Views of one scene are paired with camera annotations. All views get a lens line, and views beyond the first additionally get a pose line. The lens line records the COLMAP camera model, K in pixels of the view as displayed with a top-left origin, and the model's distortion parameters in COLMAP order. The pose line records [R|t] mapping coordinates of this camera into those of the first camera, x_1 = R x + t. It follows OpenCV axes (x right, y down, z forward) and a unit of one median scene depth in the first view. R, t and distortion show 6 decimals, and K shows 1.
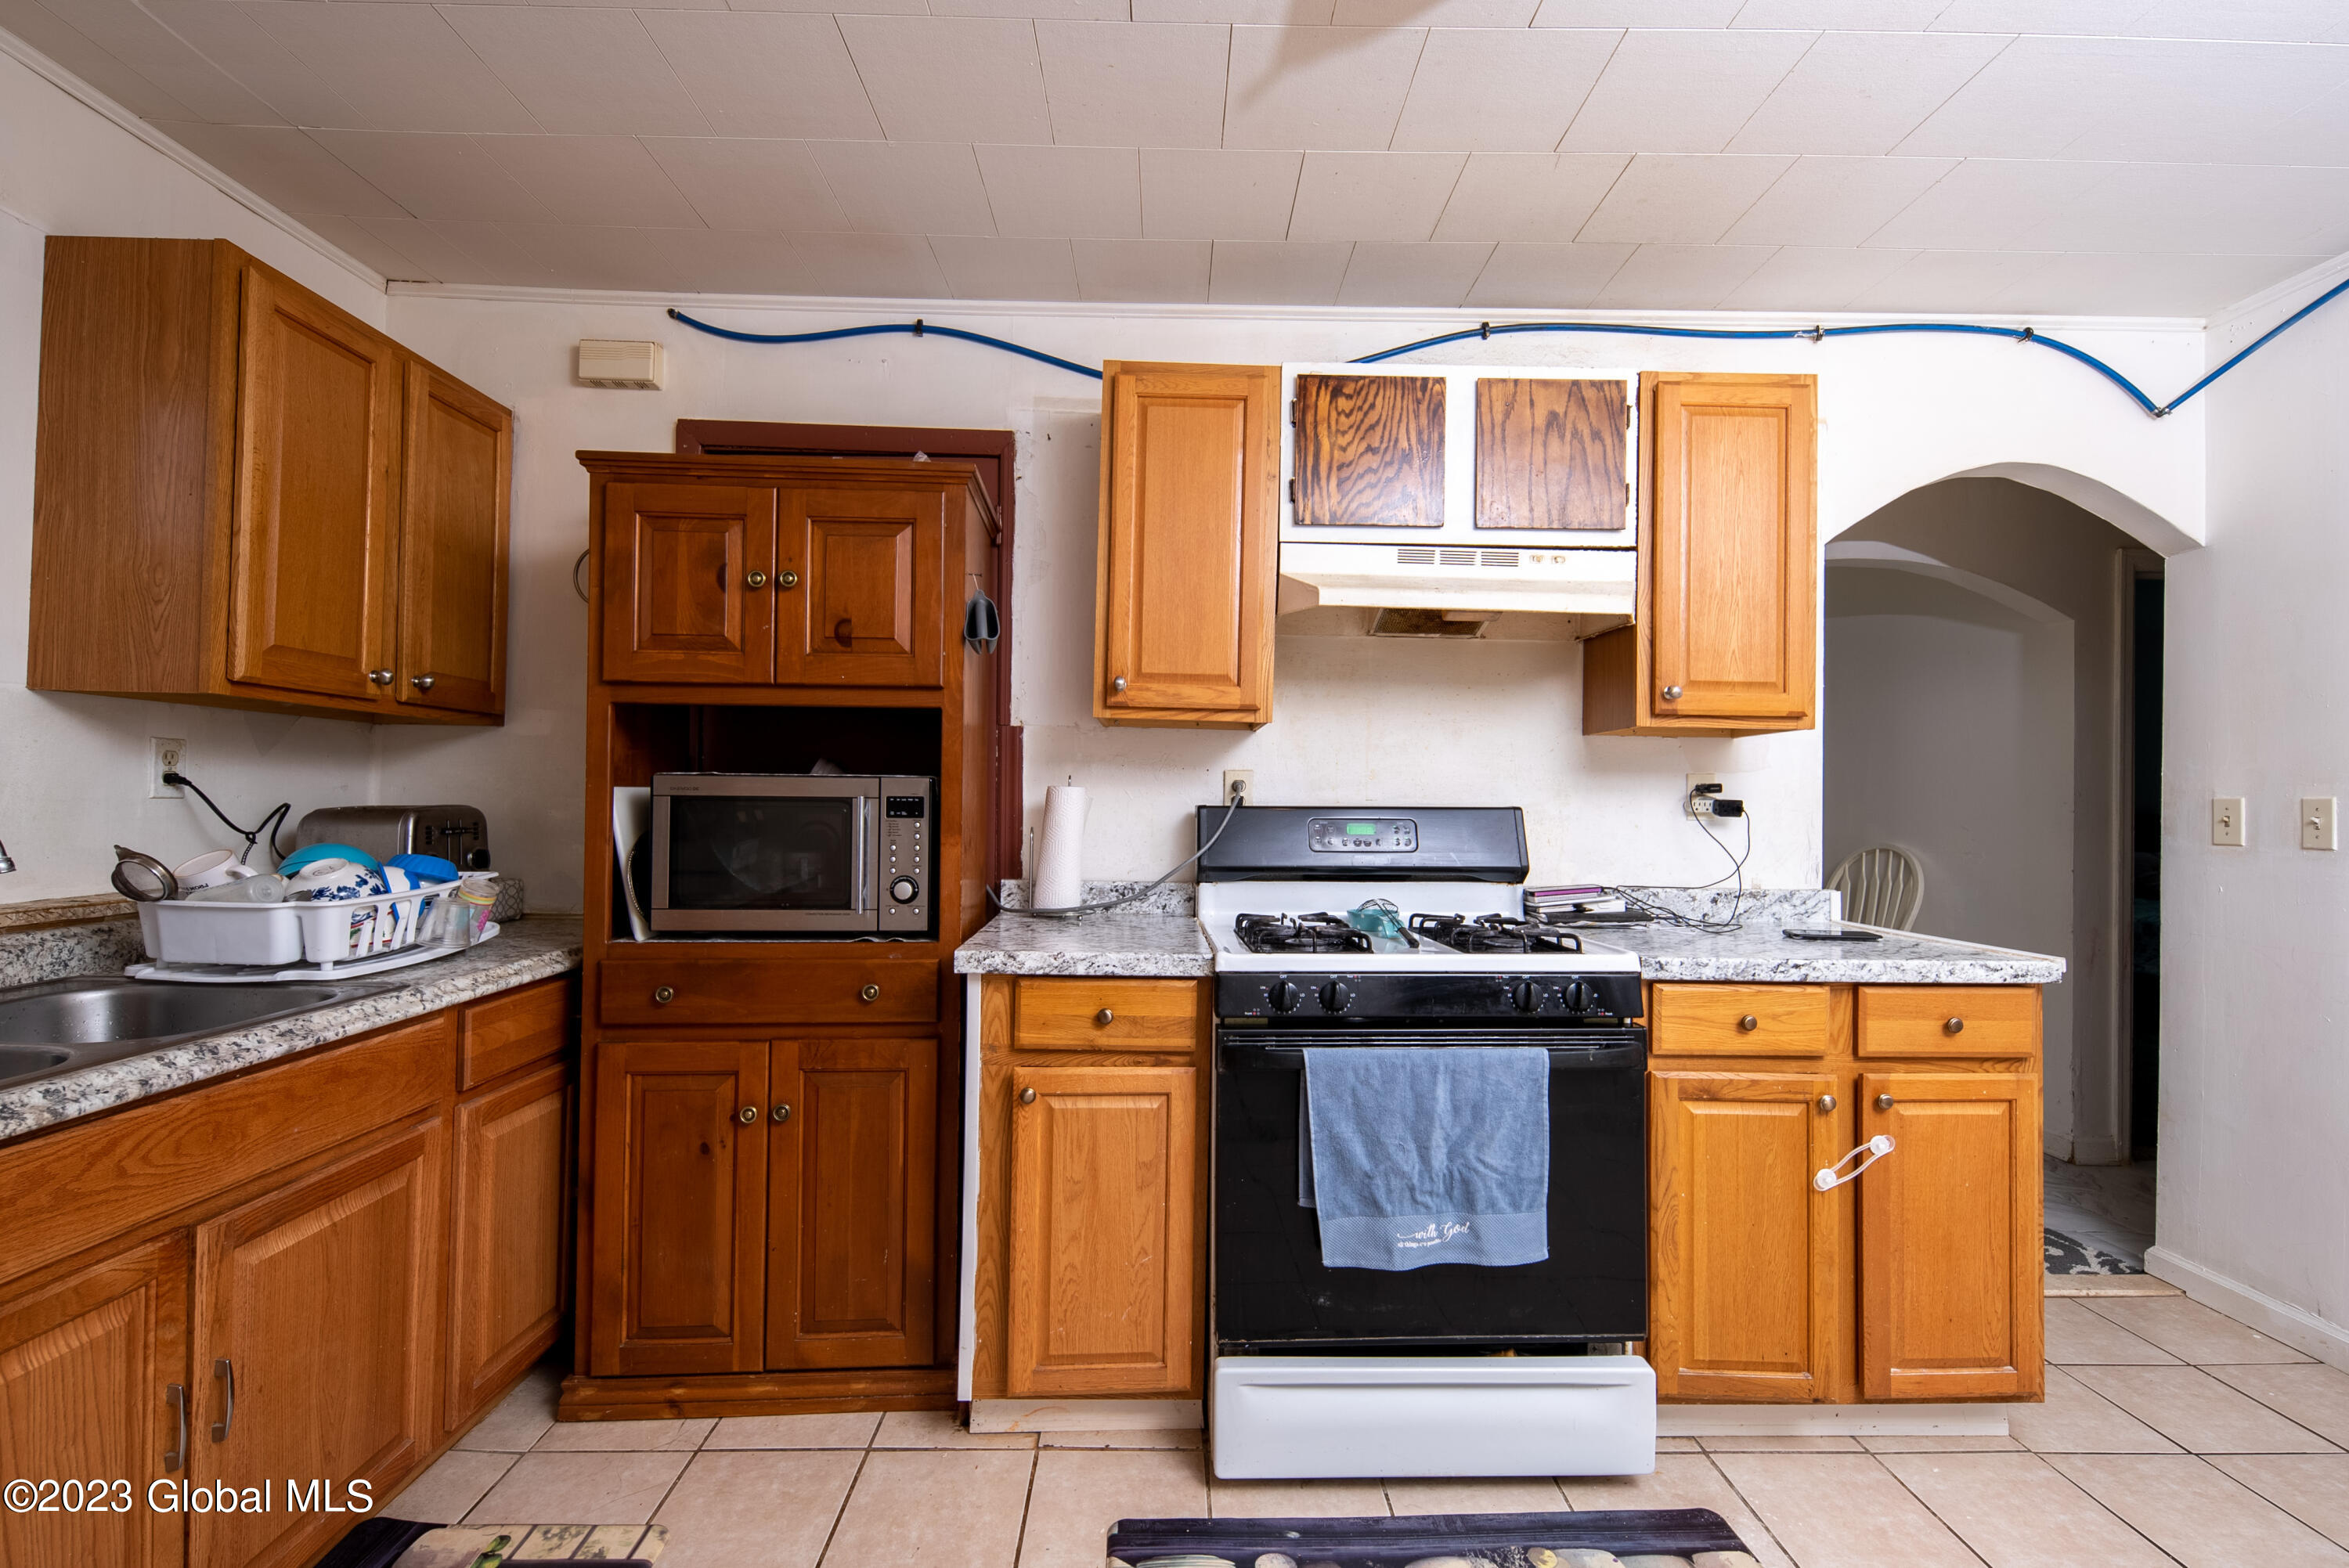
lens RADIAL K [[1034.3, 0, 1174.5], [0, 1034.3, 784.0], [0, 0, 1]] dist [-0.000661, -0.001507]
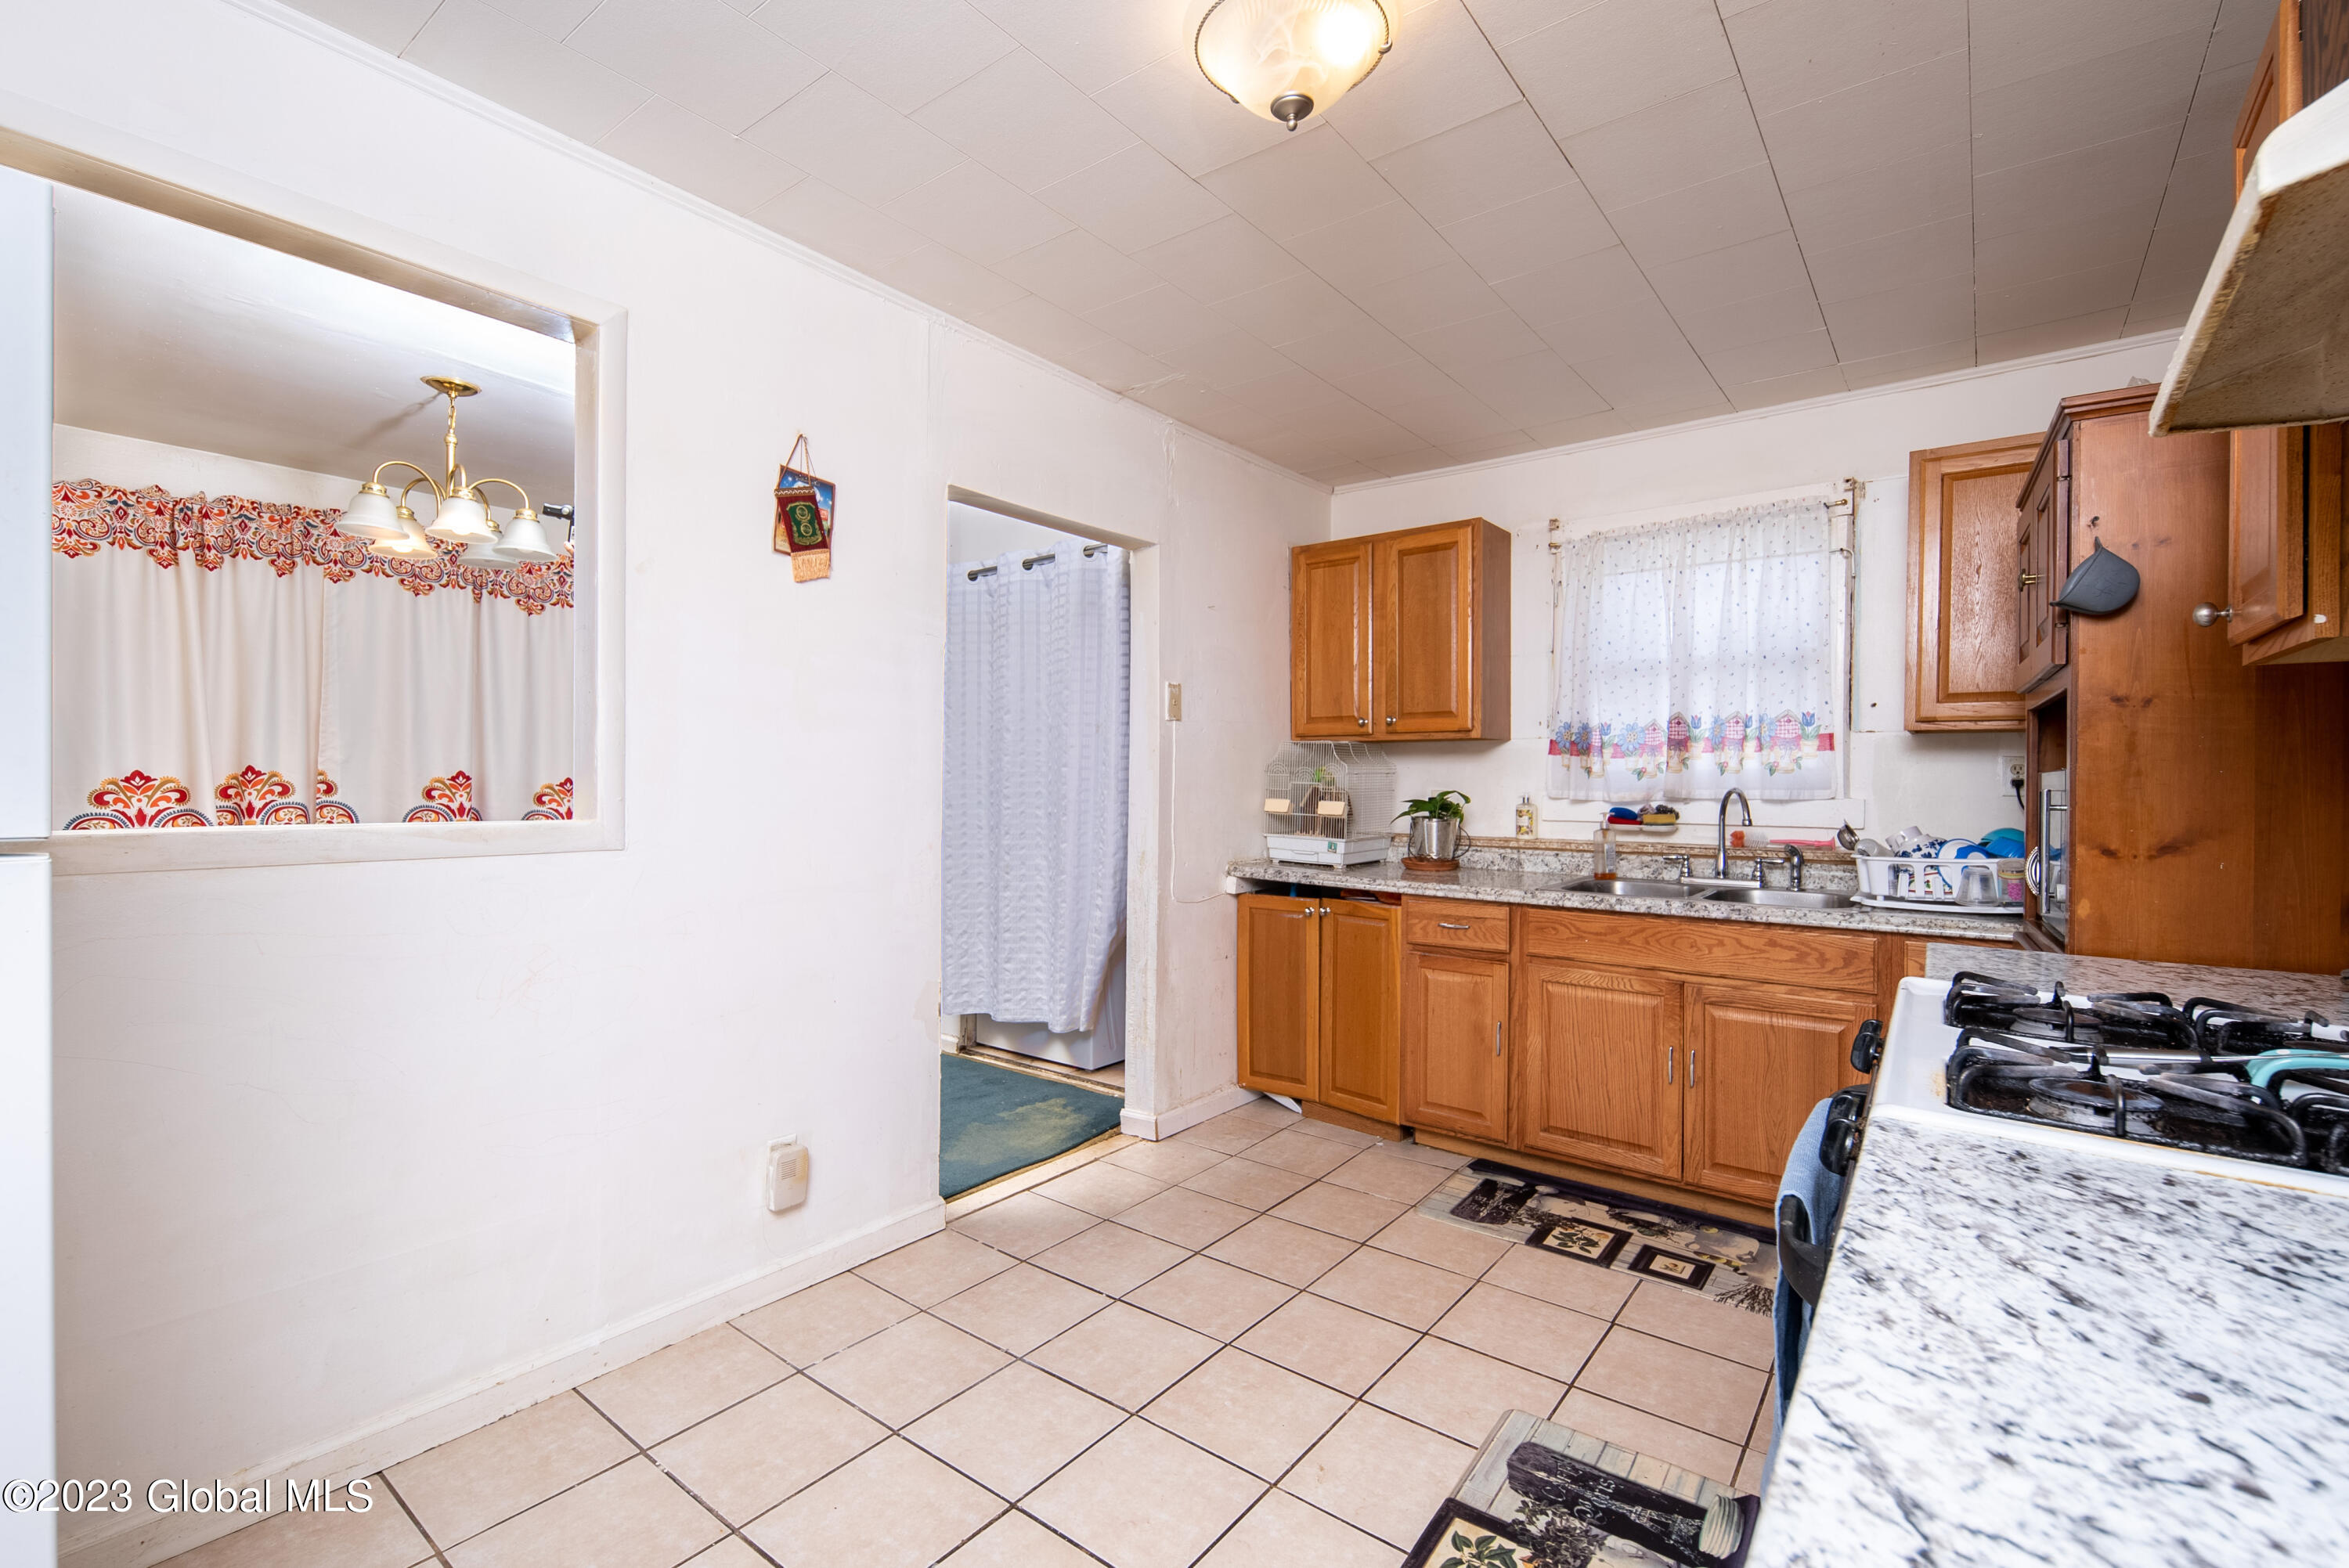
lens RADIAL K [[1034.3, 0, 1174.5], [0, 1034.3, 784.0], [0, 0, 1]] dist [-0.000661, -0.001507]
pose [[-0.631136, -0.017404, -0.775477, 0.848487], [-0.008185, 0.999842, -0.015778, 0.025606], [0.775629, -0.003611, -0.631179, 0.895167]]
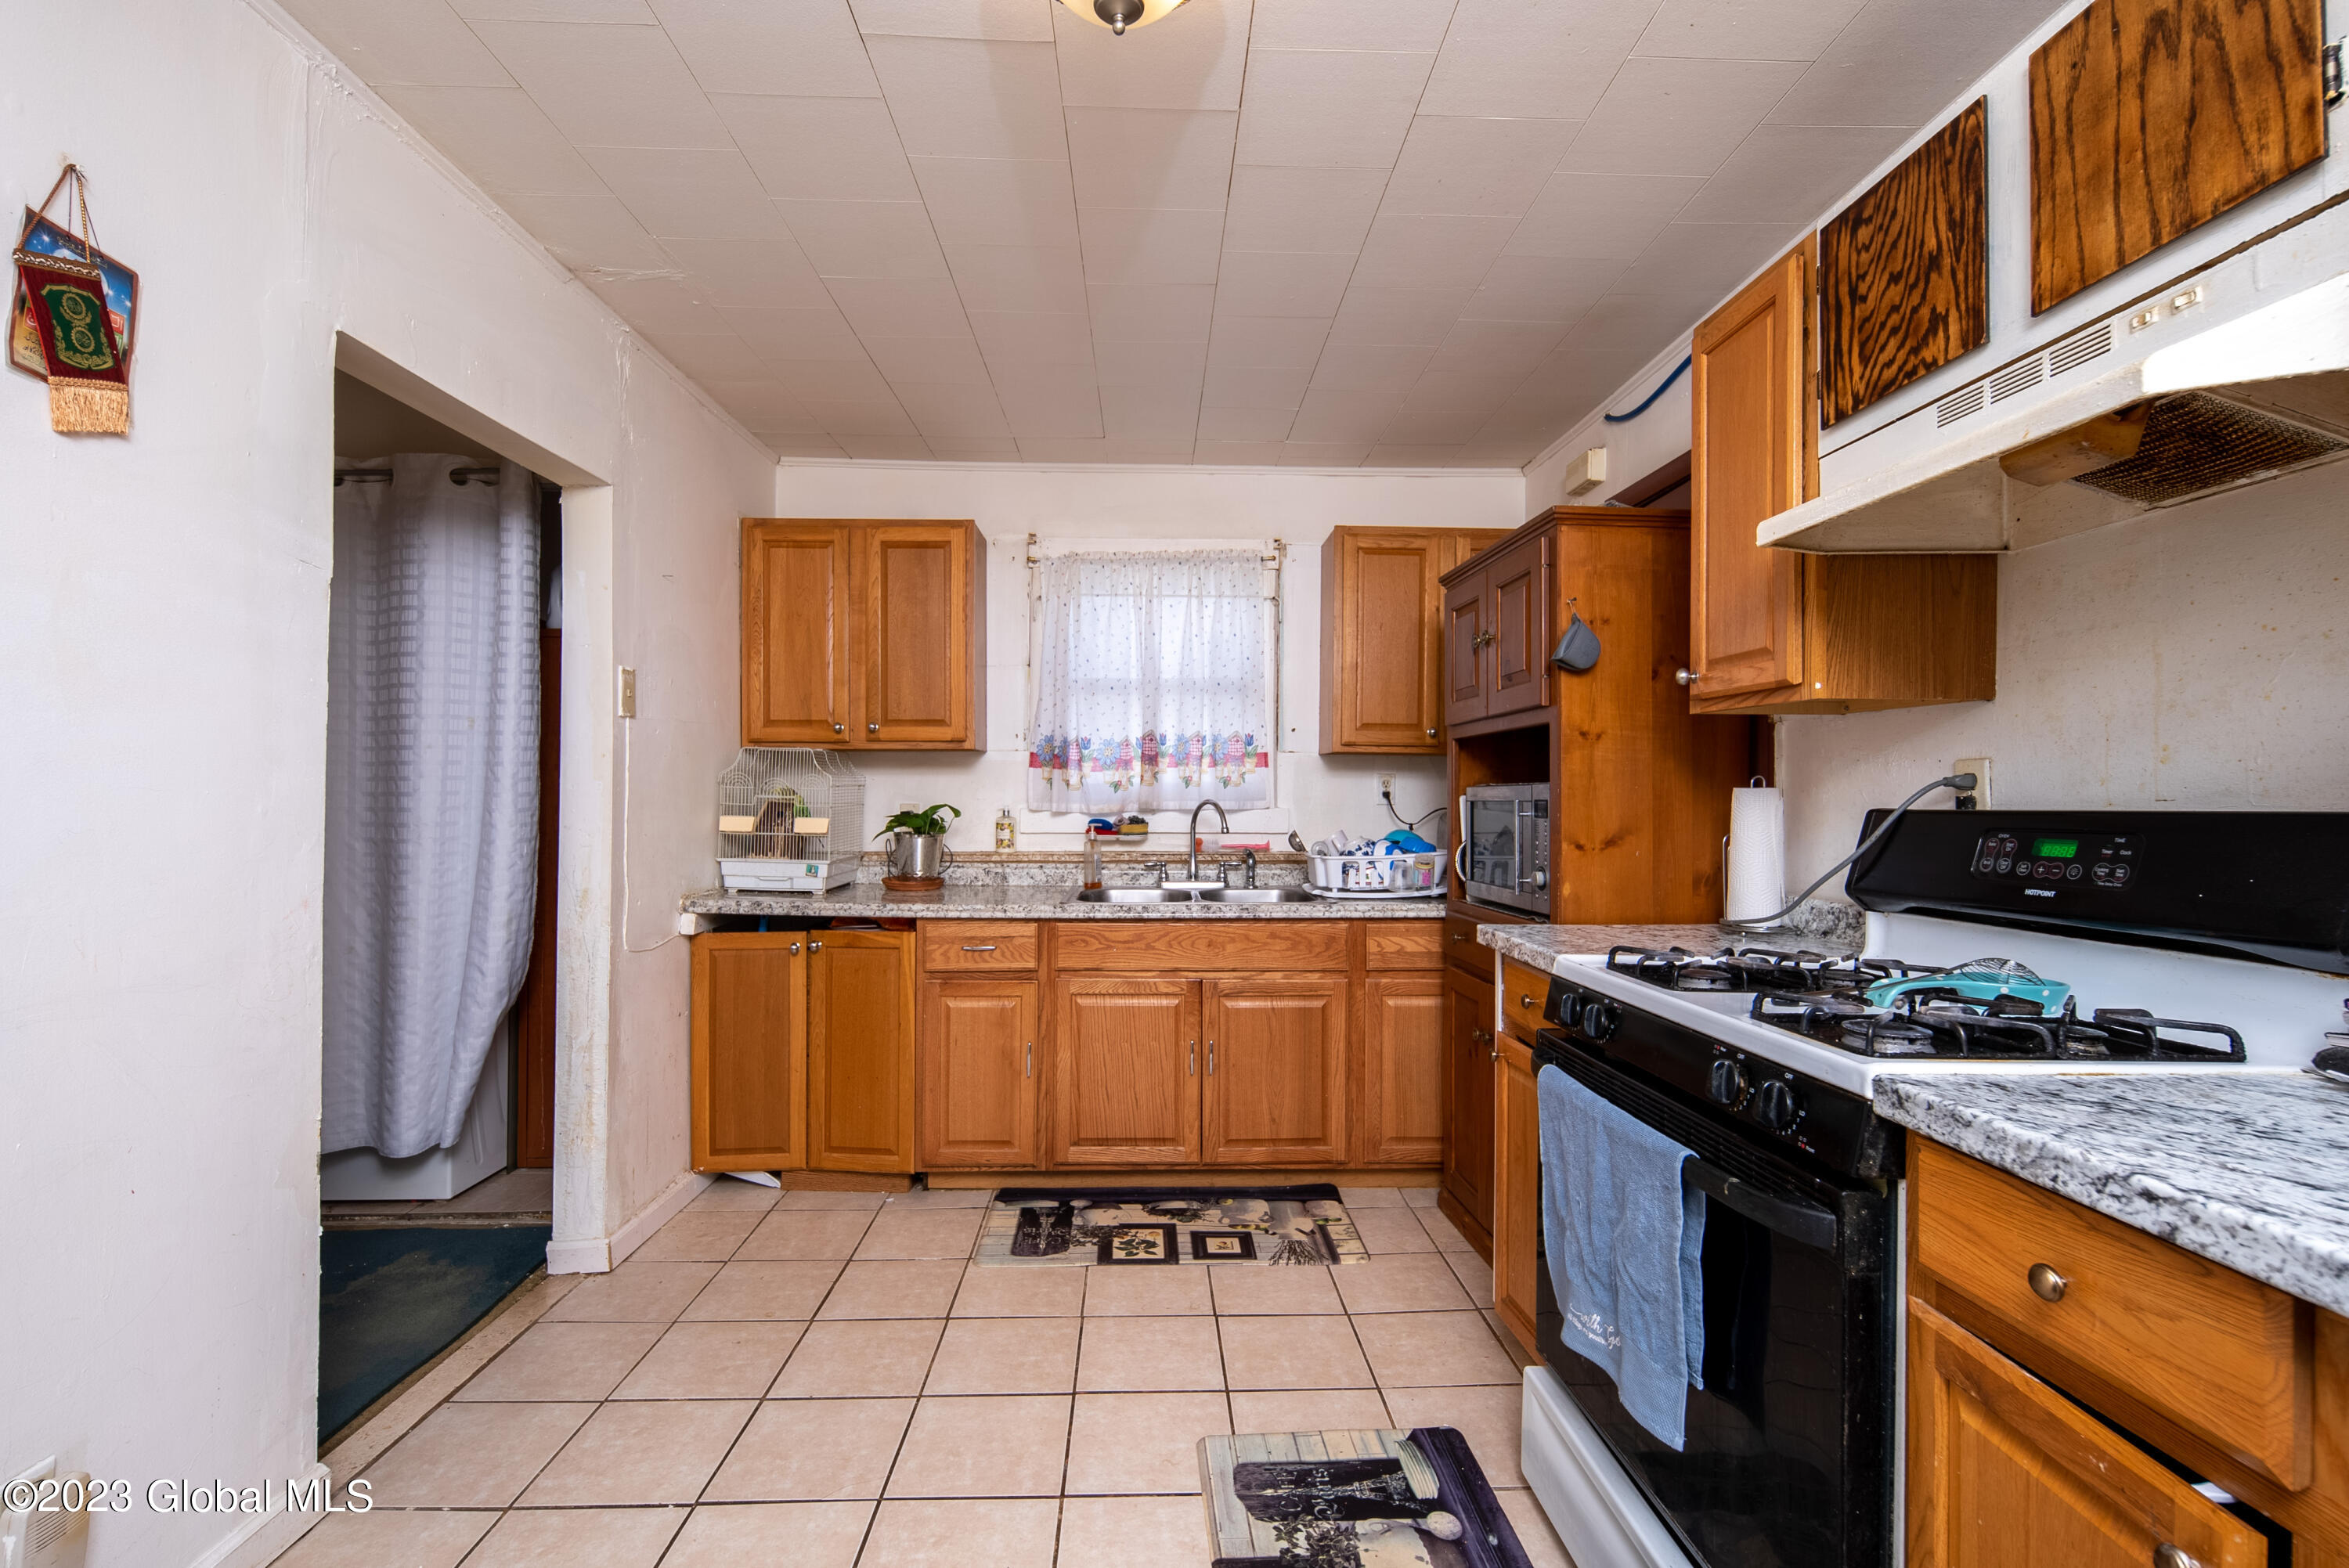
lens RADIAL K [[1034.3, 0, 1174.5], [0, 1034.3, 784.0], [0, 0, 1]] dist [-0.000661, -0.001507]
pose [[0.013489, -0.026293, -0.999563, 0.849150], [0.007753, 0.999627, -0.026190, 0.019721], [0.999879, -0.007396, 0.013688, 0.520983]]
